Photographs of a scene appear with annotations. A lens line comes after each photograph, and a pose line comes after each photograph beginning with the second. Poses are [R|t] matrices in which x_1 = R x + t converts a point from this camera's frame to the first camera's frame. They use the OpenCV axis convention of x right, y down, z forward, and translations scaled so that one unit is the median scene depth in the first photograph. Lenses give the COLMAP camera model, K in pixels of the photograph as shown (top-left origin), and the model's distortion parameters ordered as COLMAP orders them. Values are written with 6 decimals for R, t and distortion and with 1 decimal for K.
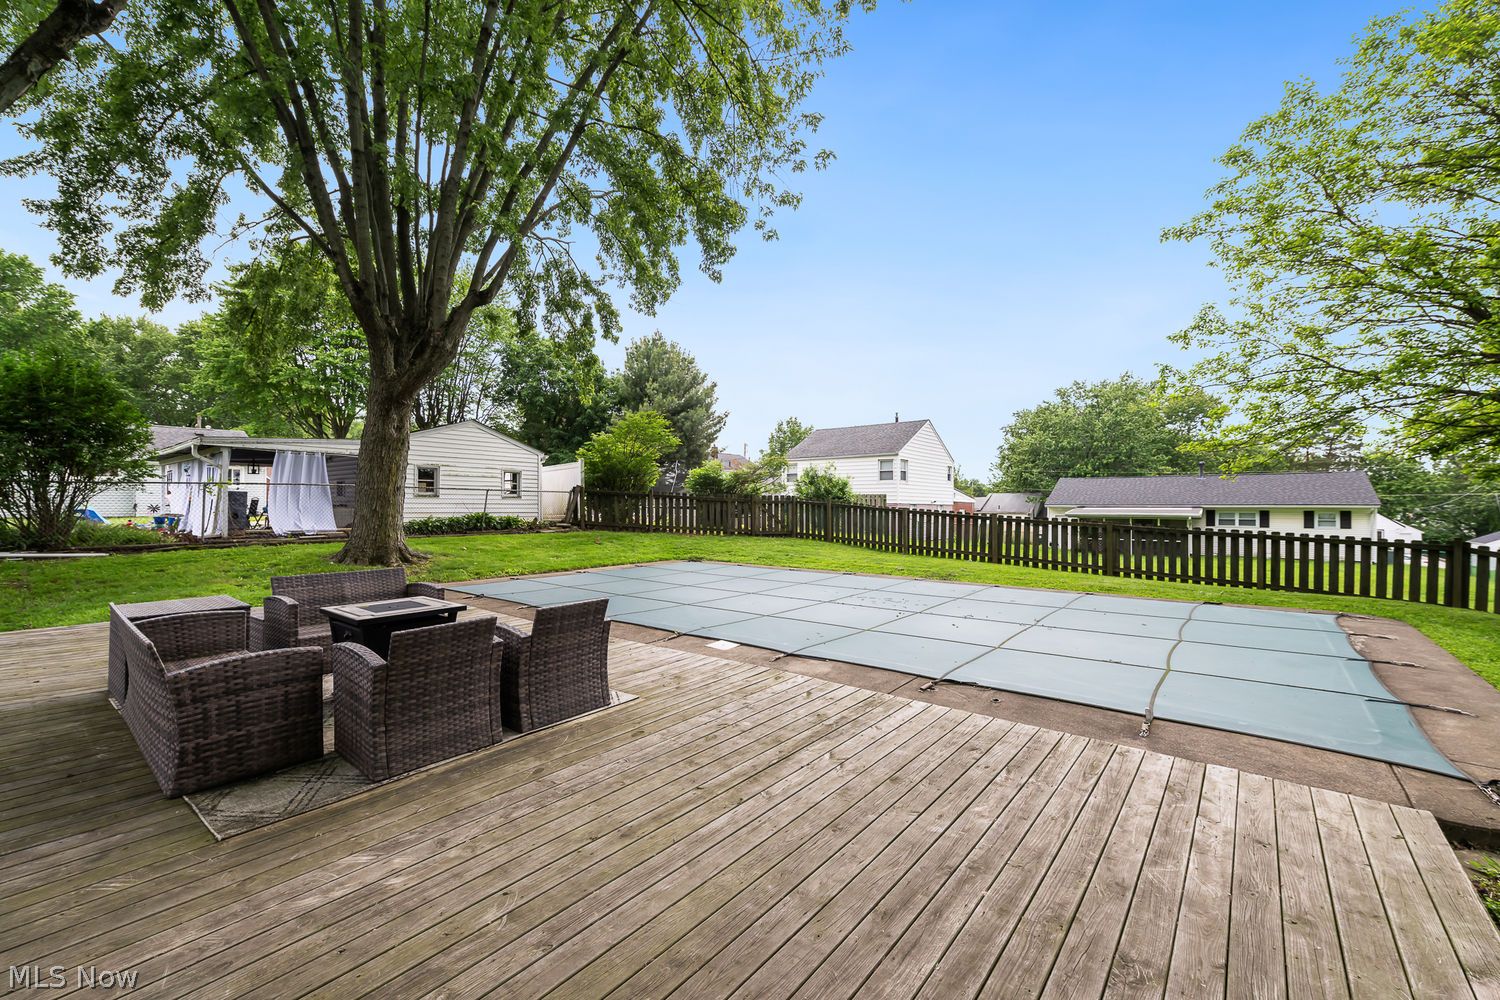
lens RADIAL K [[633.5, 0, 750.0], [0, 633.5, 500.0], [0, 0, 1]] dist [0.000422, -0.000064]
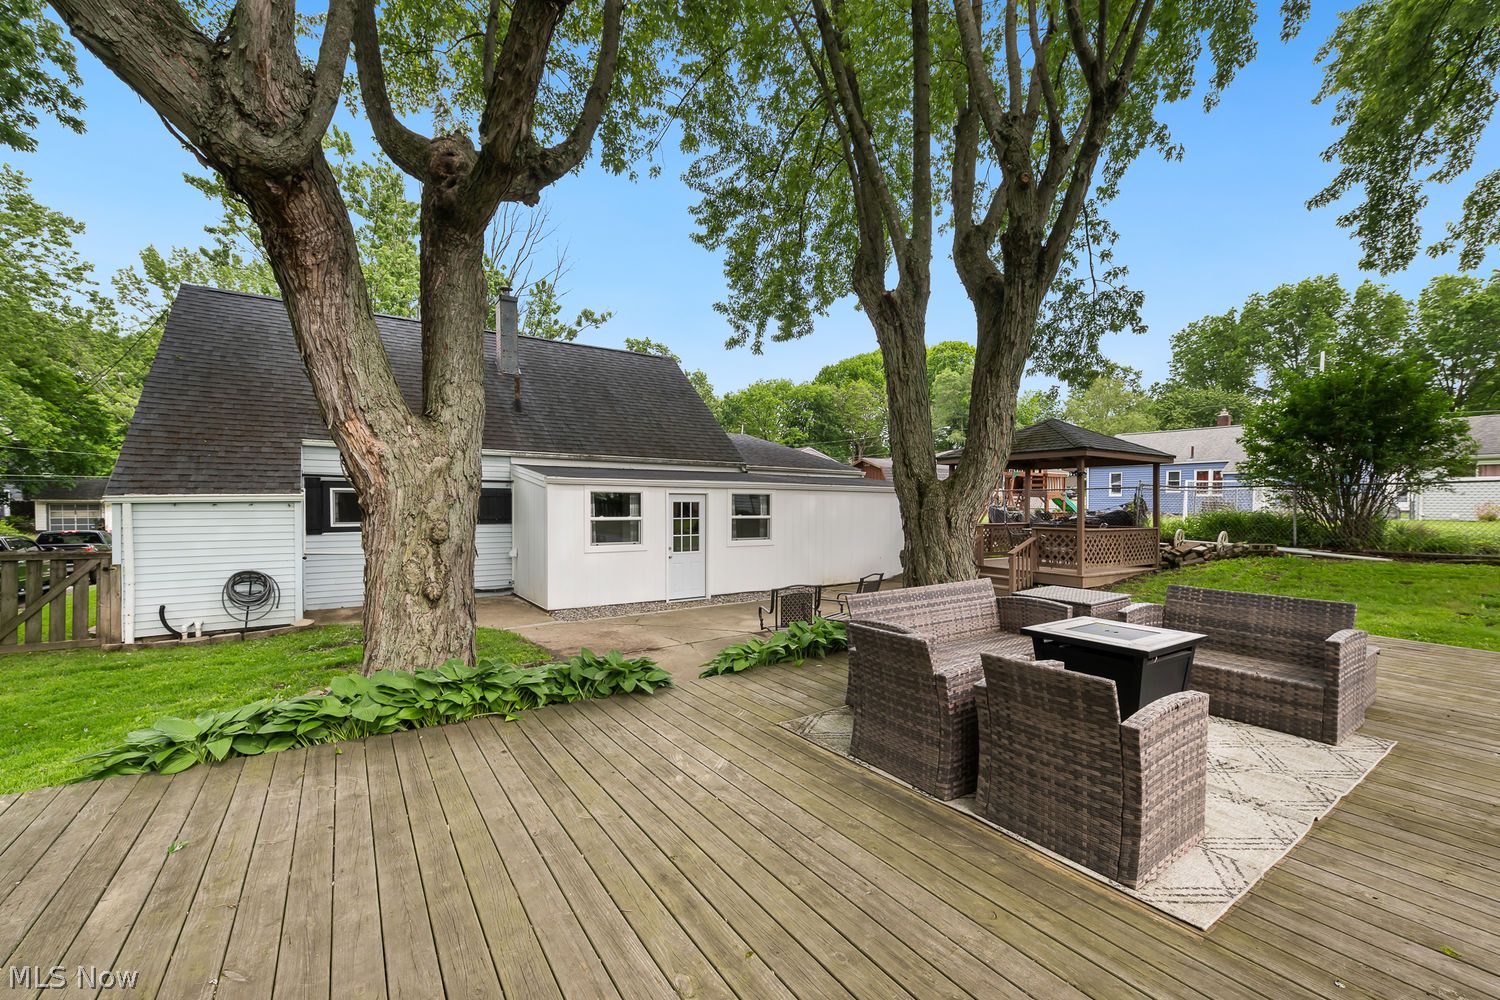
lens RADIAL K [[633.5, 0, 750.0], [0, 633.5, 500.0], [0, 0, 1]] dist [0.000422, -0.000064]
pose [[-0.320785, -0.004922, -0.947139, 0.485295], [-0.002306, 0.999988, -0.004415, 0.009903], [0.947149, 0.000768, -0.320793, 1.135491]]
